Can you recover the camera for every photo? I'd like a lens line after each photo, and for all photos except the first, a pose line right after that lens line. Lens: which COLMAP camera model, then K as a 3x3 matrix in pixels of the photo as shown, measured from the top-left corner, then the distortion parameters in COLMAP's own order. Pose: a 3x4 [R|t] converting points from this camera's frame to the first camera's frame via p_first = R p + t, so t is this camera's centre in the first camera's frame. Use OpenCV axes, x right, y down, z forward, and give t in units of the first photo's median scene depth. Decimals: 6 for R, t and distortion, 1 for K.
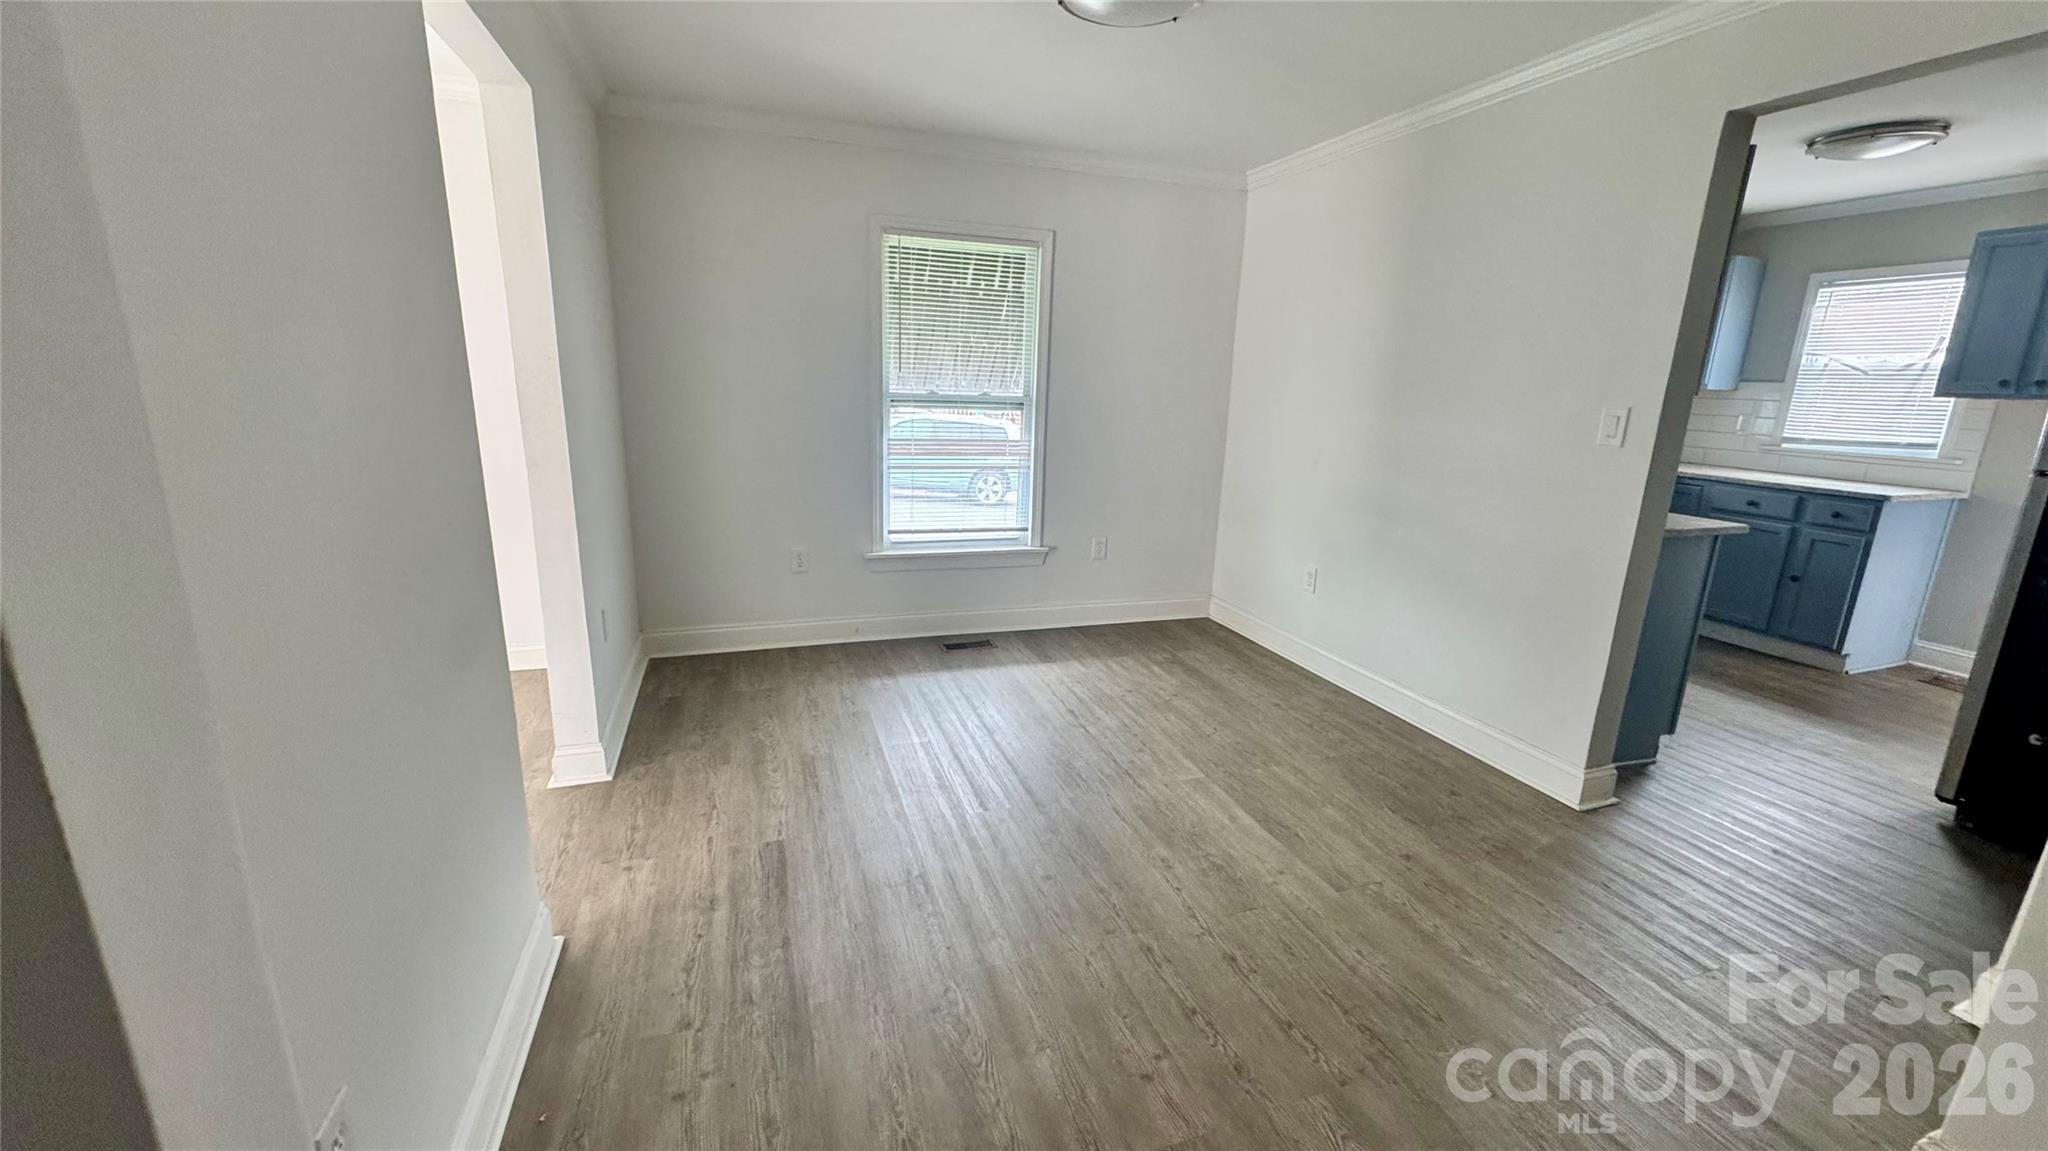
lens RADIAL K [[808.4, 0, 1024.0], [0, 808.4, 575.5], [0, 0, 1]] dist [0.000751, 0.000028]
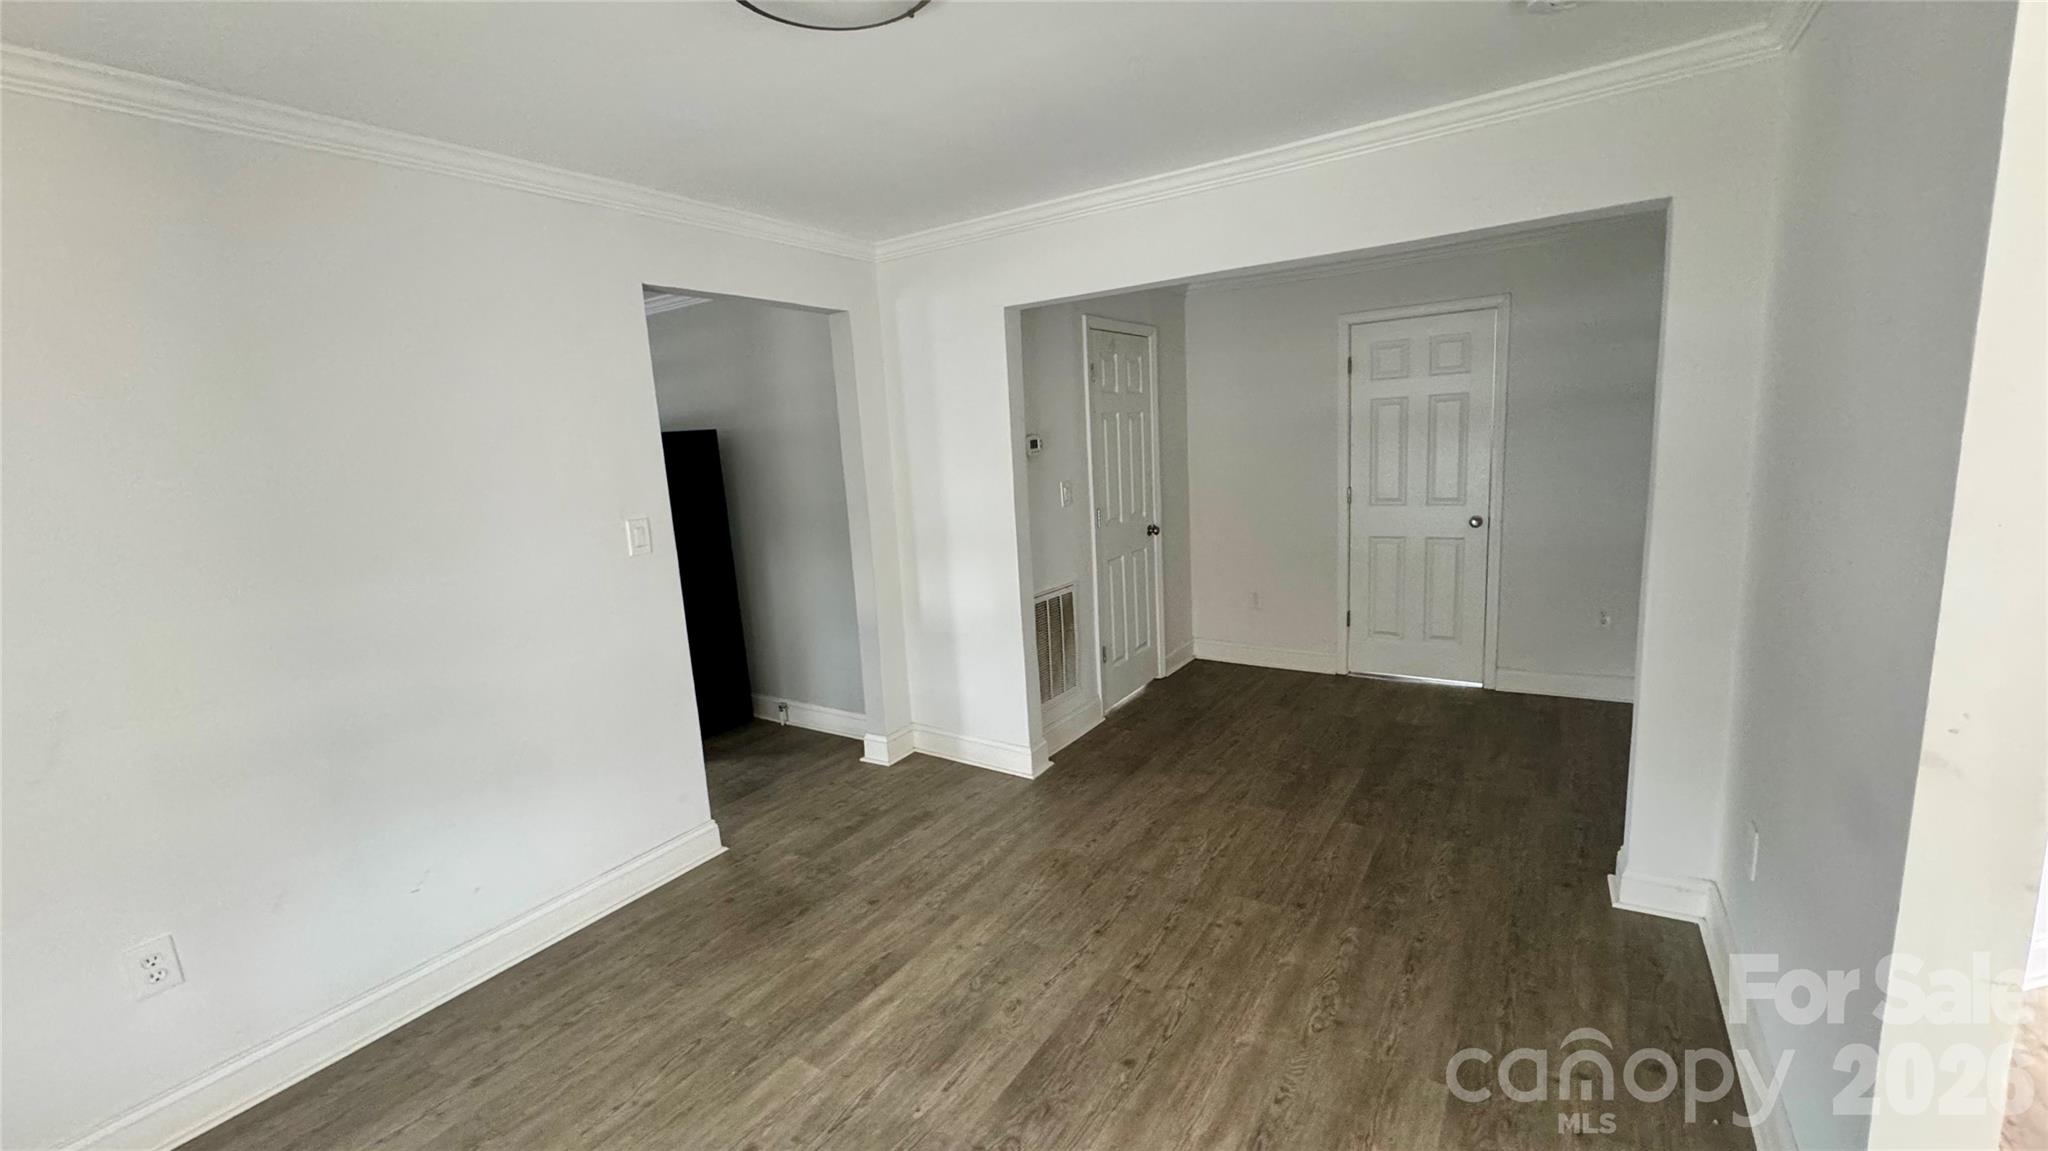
lens RADIAL K [[808.4, 0, 1024.0], [0, 808.4, 575.5], [0, 0, 1]] dist [0.000751, 0.000028]
pose [[-0.610774, -0.127277, 0.781509, -0.510909], [0.231078, 0.915379, 0.329674, -0.417572], [-0.757336, 0.381946, -0.529678, 1.326943]]
